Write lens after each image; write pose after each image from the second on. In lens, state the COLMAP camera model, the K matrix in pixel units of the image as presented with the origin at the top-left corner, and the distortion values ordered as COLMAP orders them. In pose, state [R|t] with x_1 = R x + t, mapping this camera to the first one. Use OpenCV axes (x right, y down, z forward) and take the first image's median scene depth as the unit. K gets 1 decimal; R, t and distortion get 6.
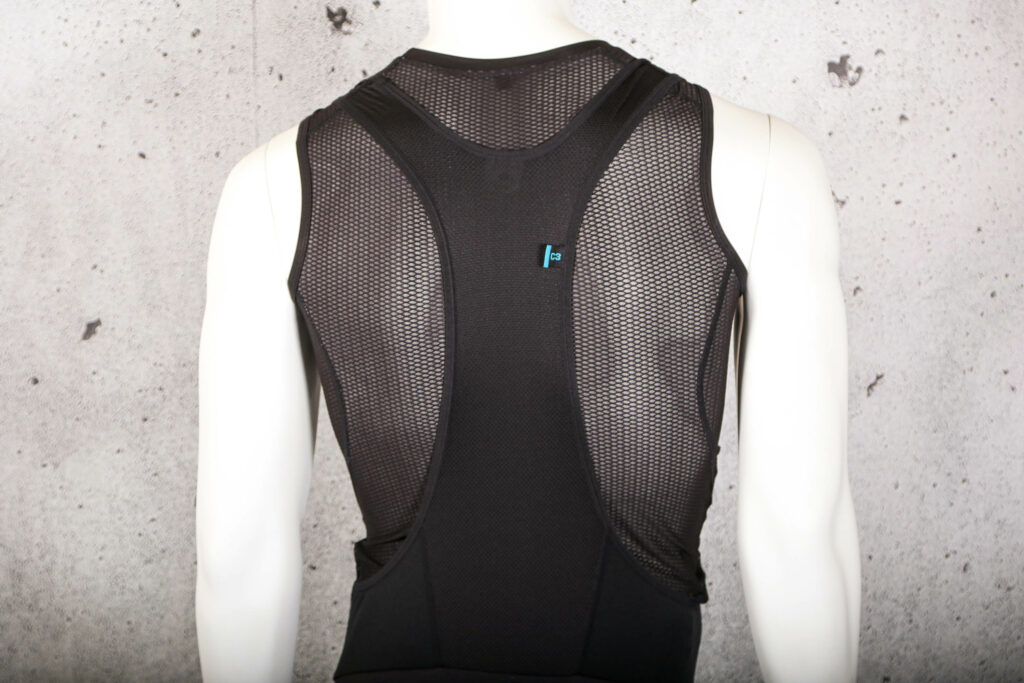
lens RADIAL K [[3186.7, 0, 512.4], [0, 3186.7, 338.8], [0, 0, 1]] dist [0.276200, 0.000000]
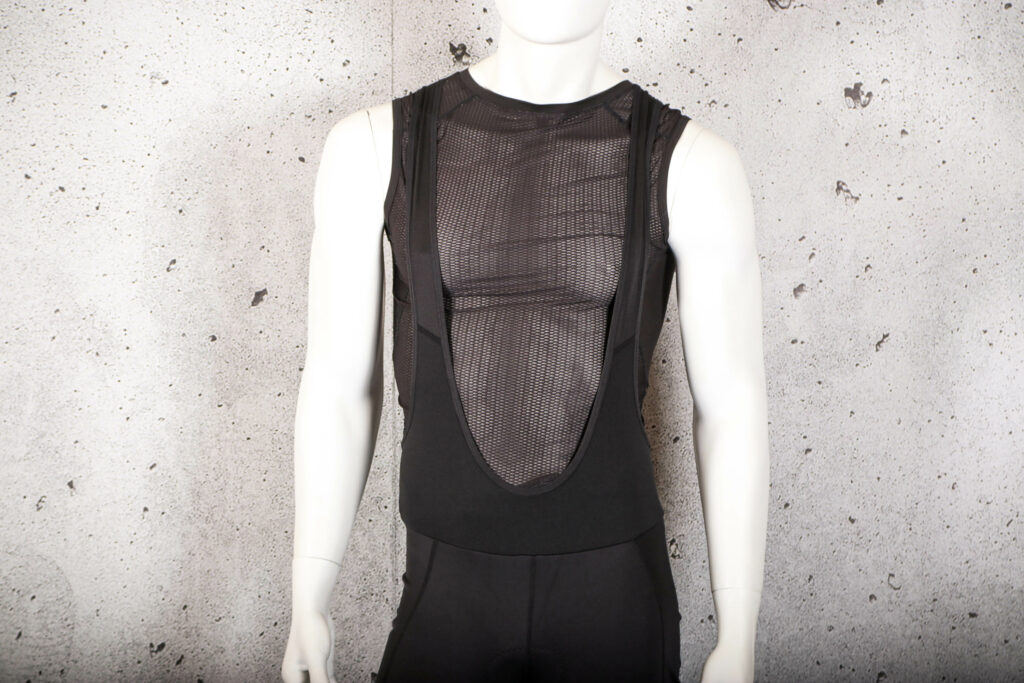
lens RADIAL K [[4419.5, 0, 514.9], [0, 4419.5, 342.1], [0, 0, 1]] dist [0.649605, 0.000000]
pose [[0.999179, 0.008382, 0.039633, -0.101126], [-0.004785, 0.995931, -0.089992, 0.172450], [-0.040226, 0.089728, 0.995154, -0.739939]]
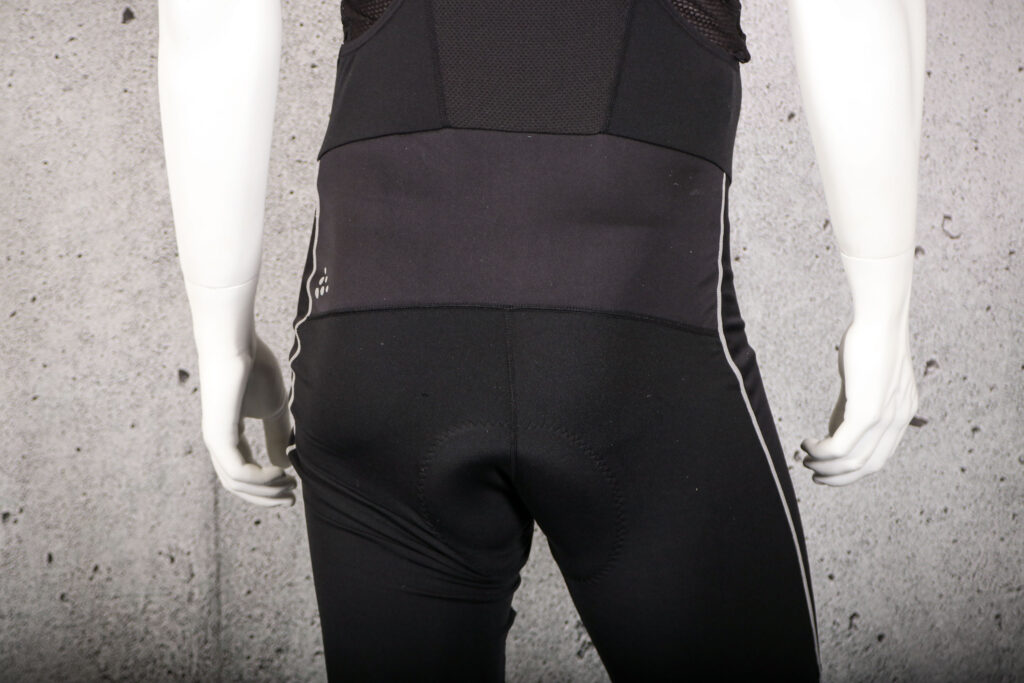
lens RADIAL K [[4625.0, 0, 510.9], [0, 4625.0, 347.7], [0, 0, 1]] dist [0.702954, 0.000000]
pose [[0.999424, -0.006523, 0.033296, -0.039564], [0.005873, 0.999791, 0.019593, 0.115331], [-0.033417, -0.019387, 0.999253, -0.224249]]
